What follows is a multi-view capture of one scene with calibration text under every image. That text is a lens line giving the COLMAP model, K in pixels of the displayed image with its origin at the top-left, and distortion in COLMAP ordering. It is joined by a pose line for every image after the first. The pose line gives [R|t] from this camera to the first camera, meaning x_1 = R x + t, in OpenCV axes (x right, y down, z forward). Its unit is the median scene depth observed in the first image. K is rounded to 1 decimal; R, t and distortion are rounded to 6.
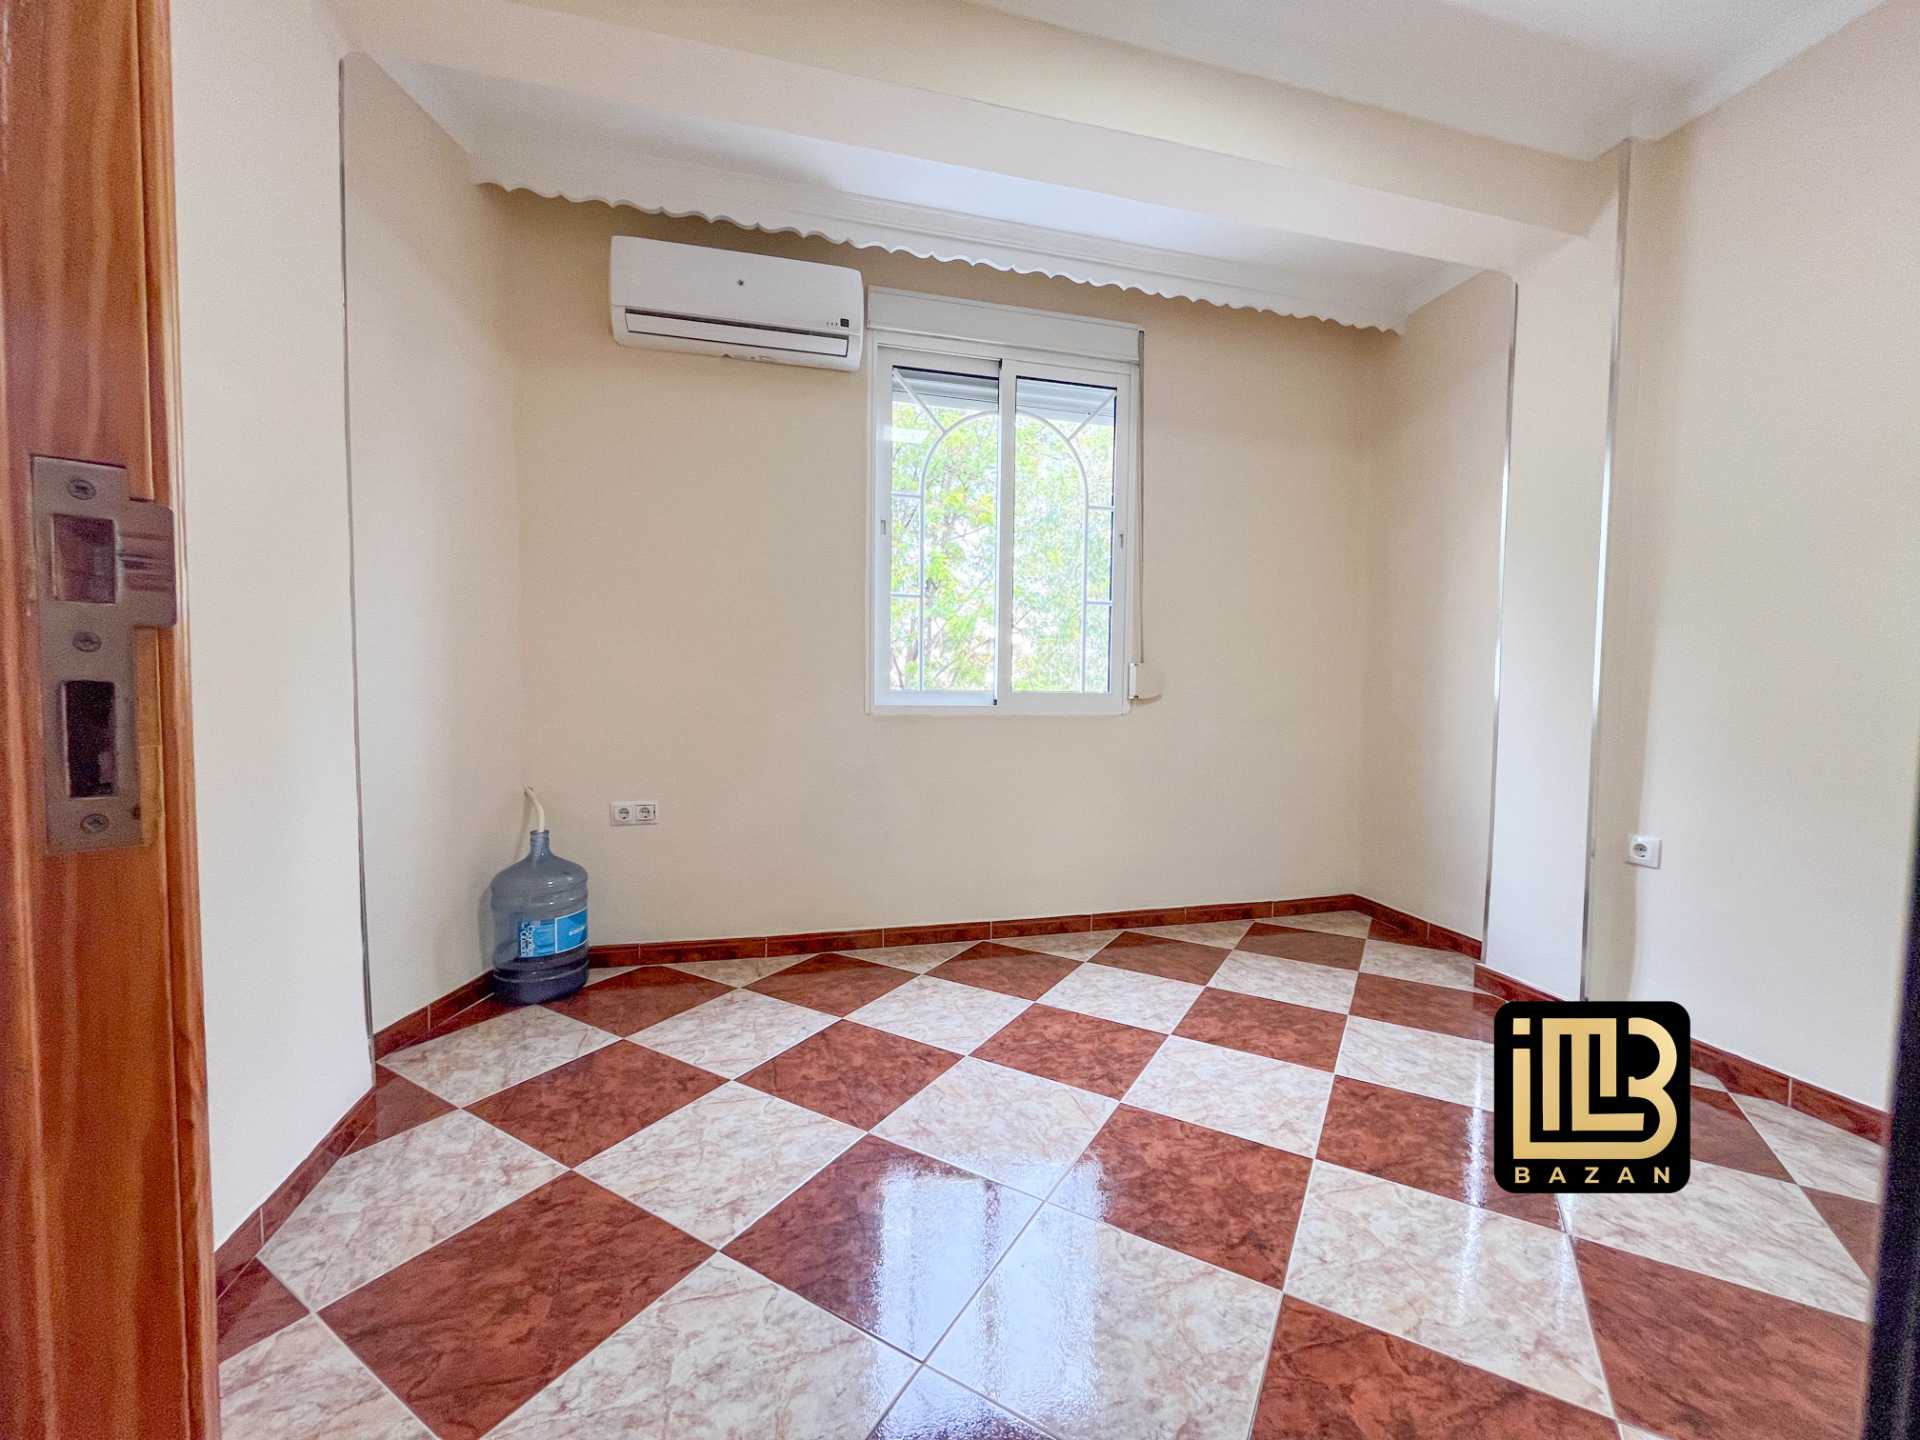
lens RADIAL K [[769.1, 0, 958.2], [0, 769.1, 721.6], [0, 0, 1]] dist [-0.003794, 0.000083]
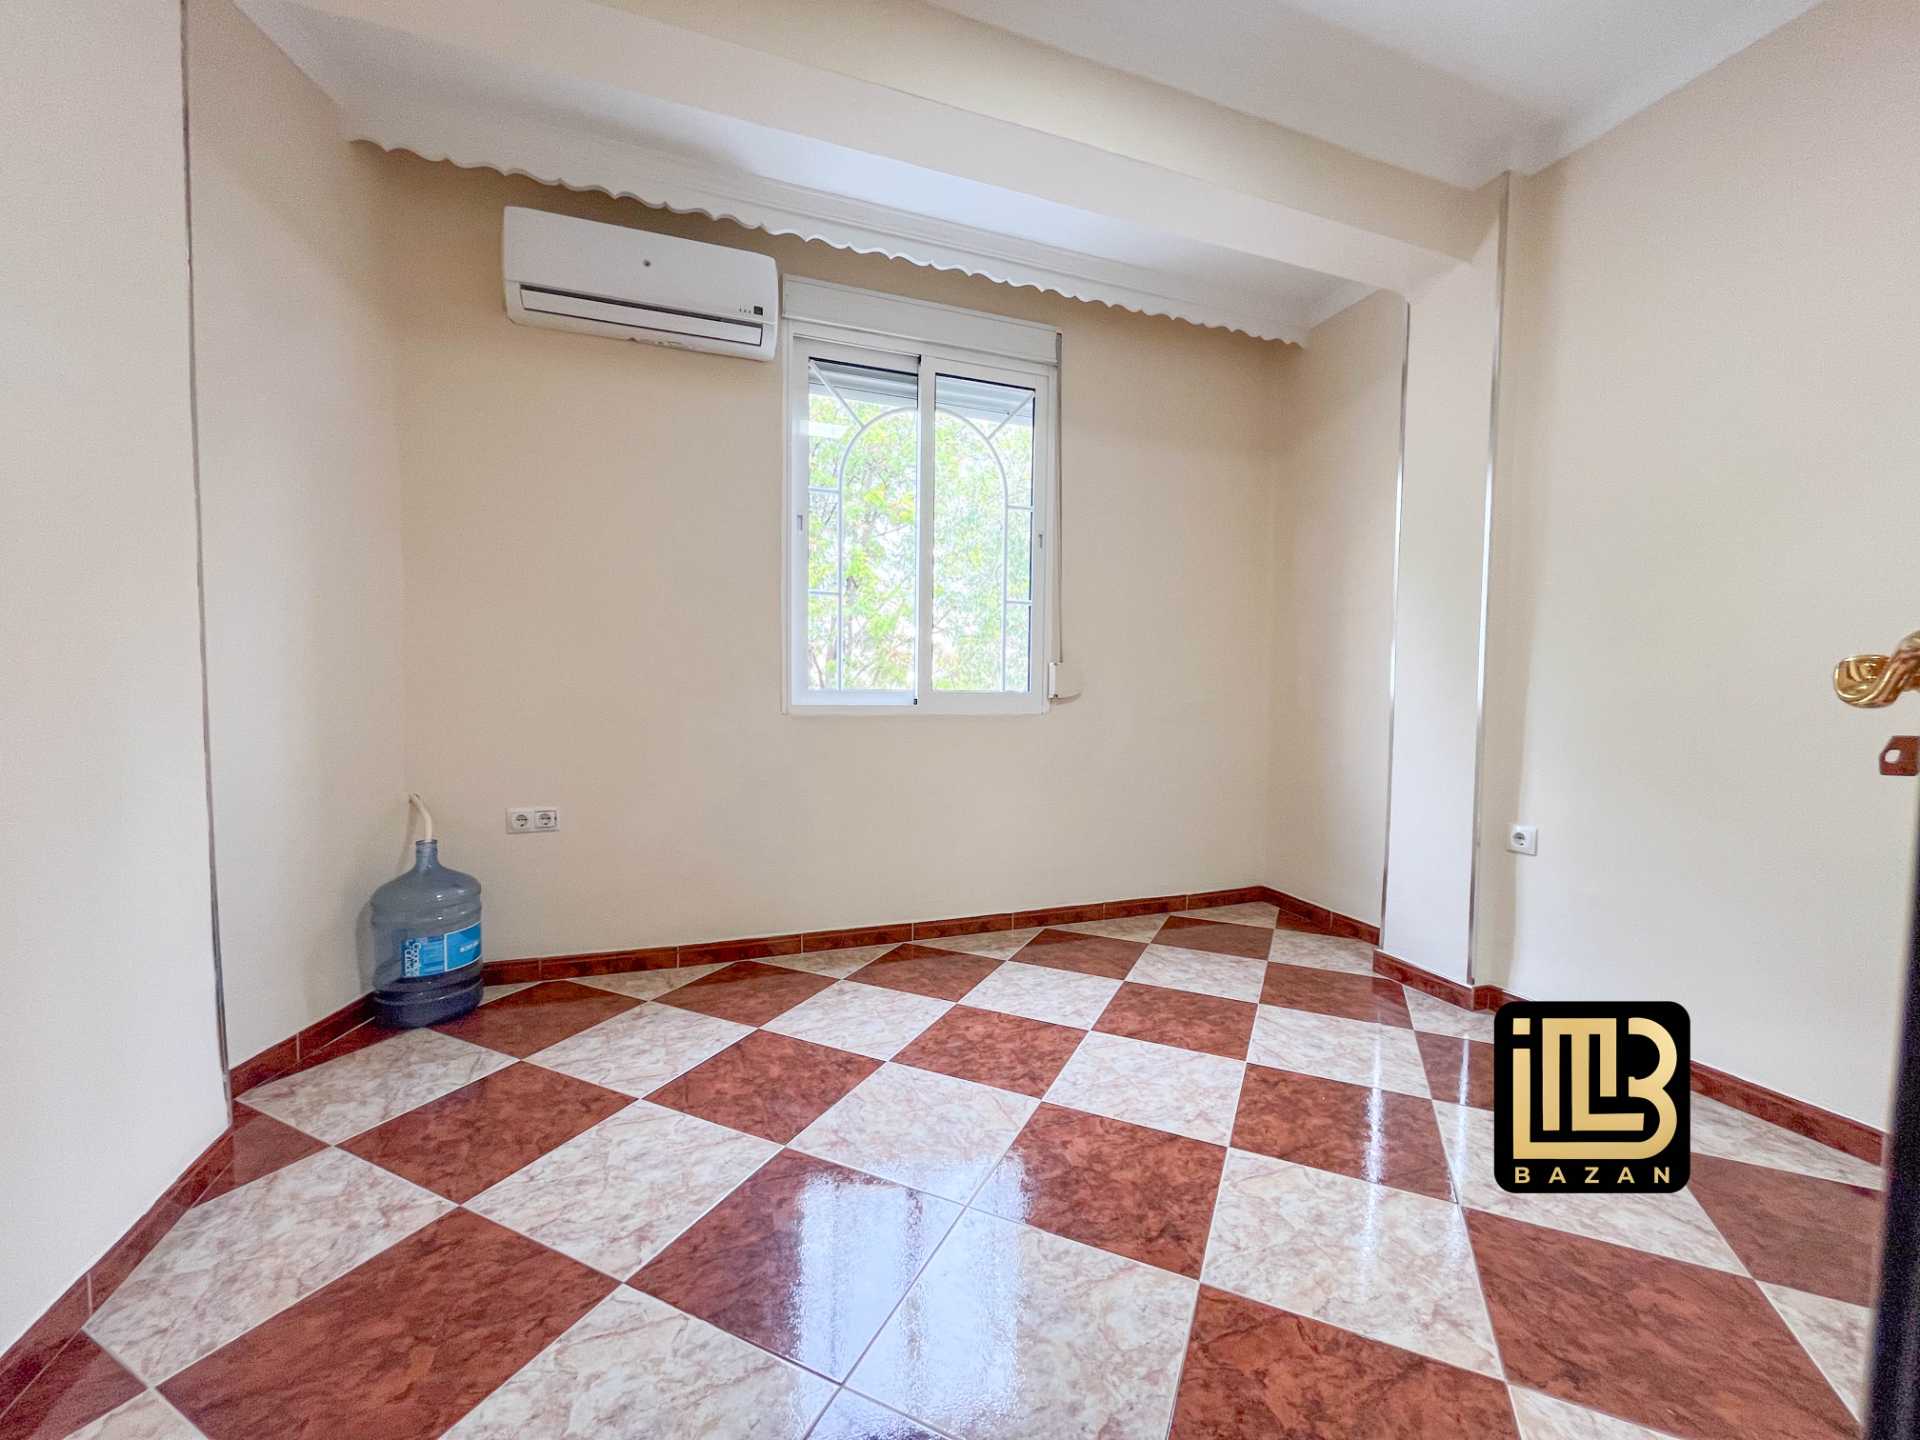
lens RADIAL K [[769.1, 0, 956.5], [0, 769.1, 721.8], [0, 0, 1]] dist [-0.003794, 0.000083]
pose [[0.995099, -0.004595, 0.098774, 0.003848], [0.004492, 0.999989, 0.001263, -0.000288], [-0.098779, -0.000813, 0.995109, 0.014227]]
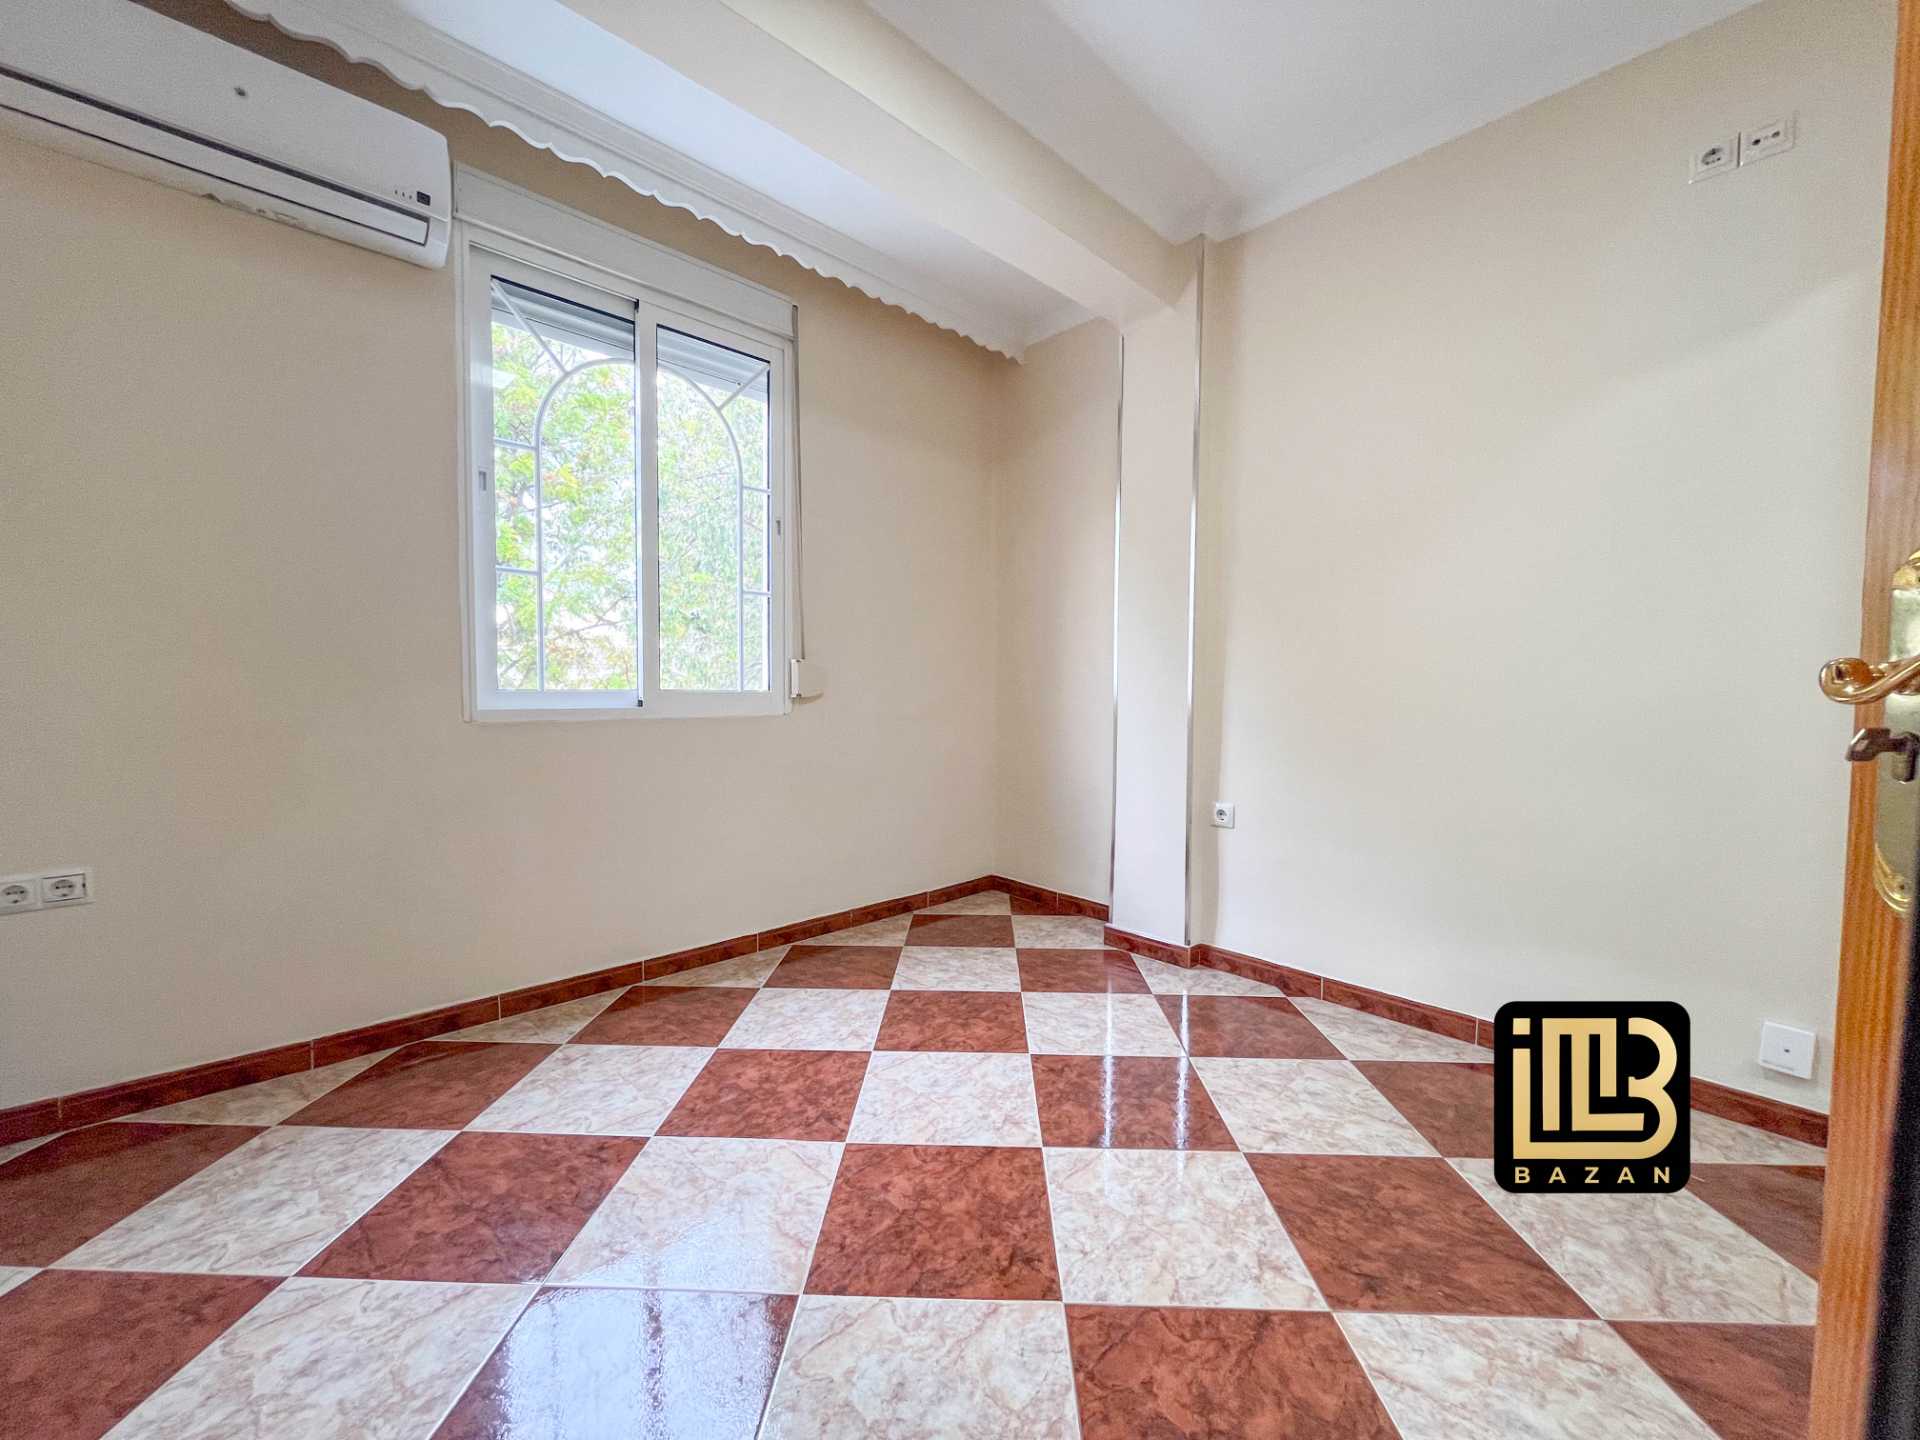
lens RADIAL K [[769.1, 0, 948.4], [0, 769.1, 722.0], [0, 0, 1]] dist [-0.003794, 0.000083]
pose [[0.873333, -0.027997, 0.486319, -0.105740], [0.025838, 0.999604, 0.011147, -0.008529], [-0.486439, 0.002830, 0.873710, 0.139251]]
